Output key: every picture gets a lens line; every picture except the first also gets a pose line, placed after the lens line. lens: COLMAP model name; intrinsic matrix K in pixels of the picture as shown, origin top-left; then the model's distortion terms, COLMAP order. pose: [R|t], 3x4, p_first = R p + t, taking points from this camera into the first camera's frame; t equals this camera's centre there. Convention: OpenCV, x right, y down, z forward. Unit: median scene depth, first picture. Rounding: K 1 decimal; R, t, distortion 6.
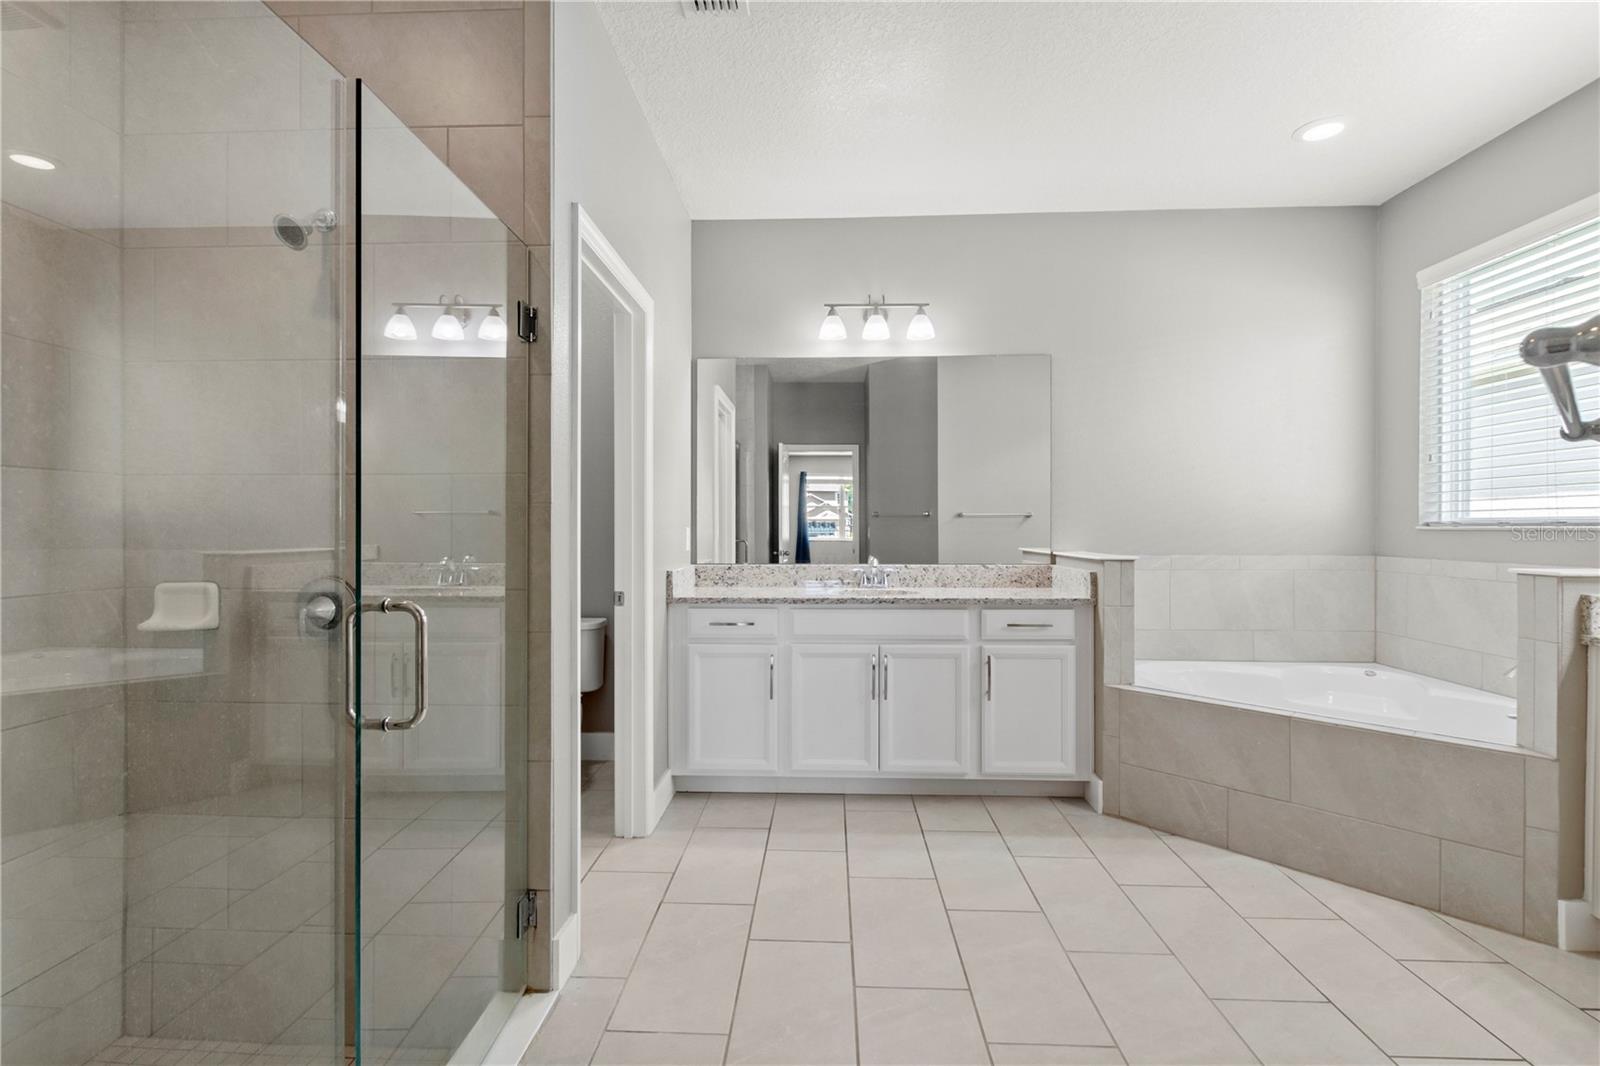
lens RADIAL K [[753.7, 0, 791.1], [0, 753.7, 537.2], [0, 0, 1]] dist [0.004184, 0.000077]
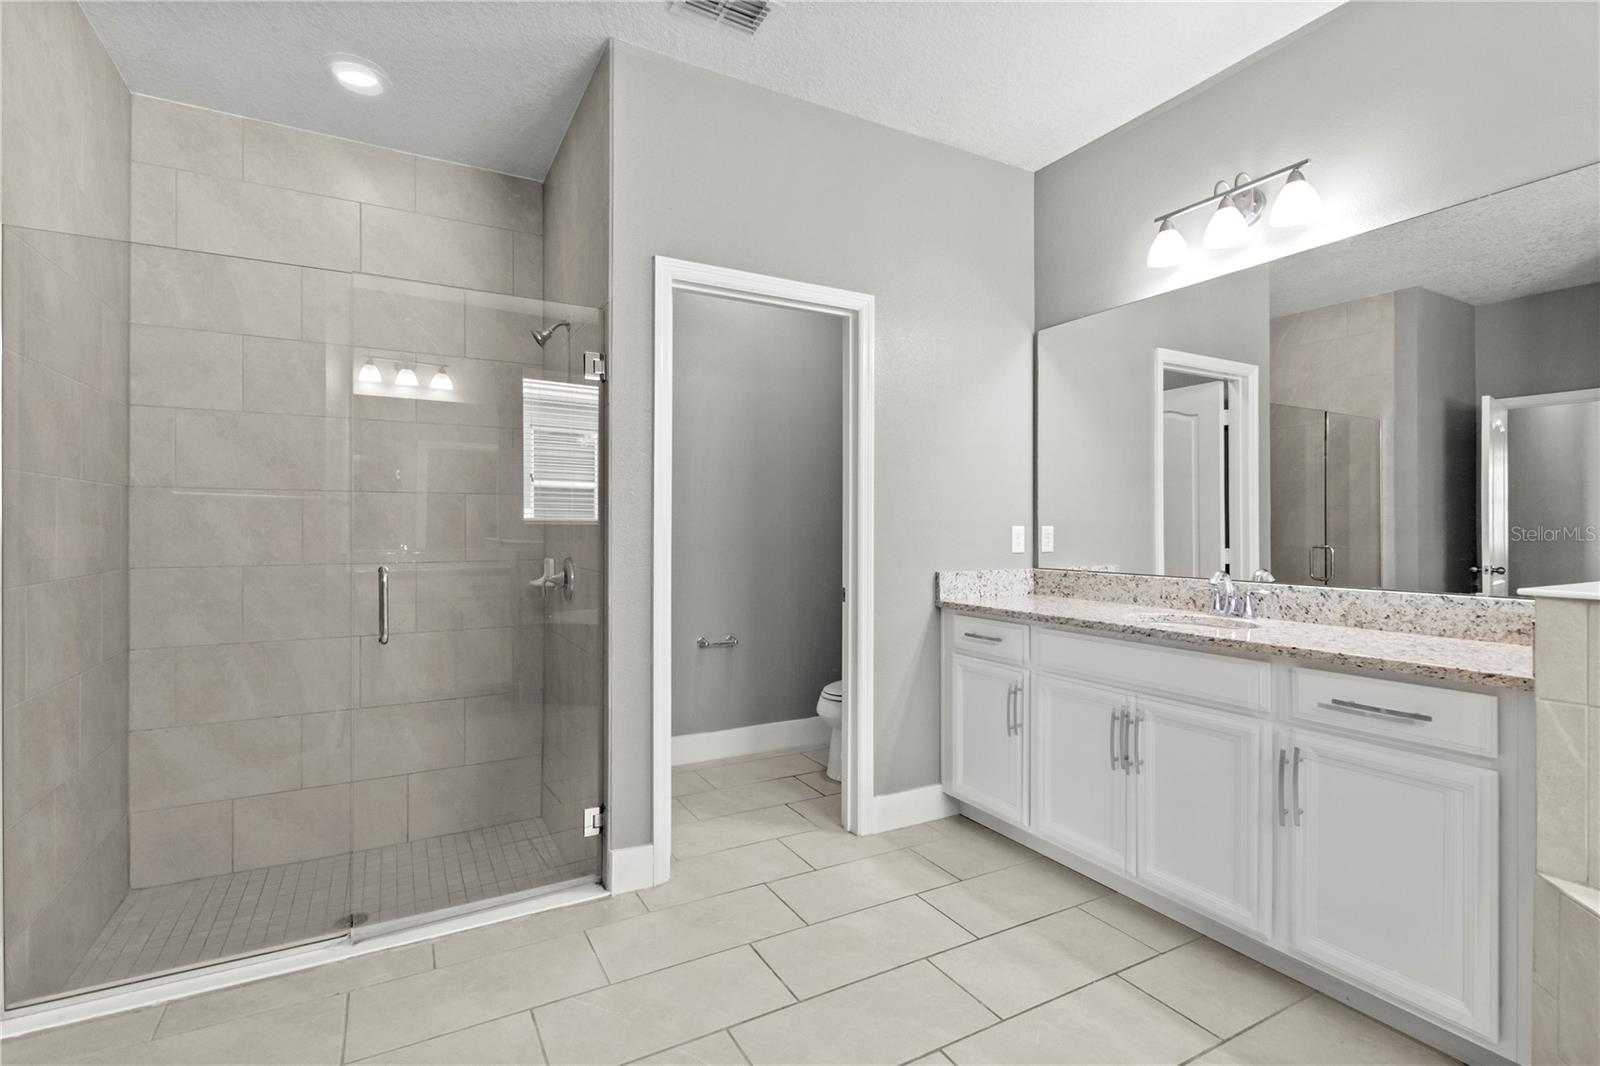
lens RADIAL K [[753.7, 0, 791.1], [0, 753.7, 537.2], [0, 0, 1]] dist [0.004184, 0.000077]
pose [[0.513889, 0.012158, -0.857770, 0.550024], [-0.012401, 0.999900, 0.006743, -0.002830], [0.857767, 0.007172, 0.513989, 0.366346]]
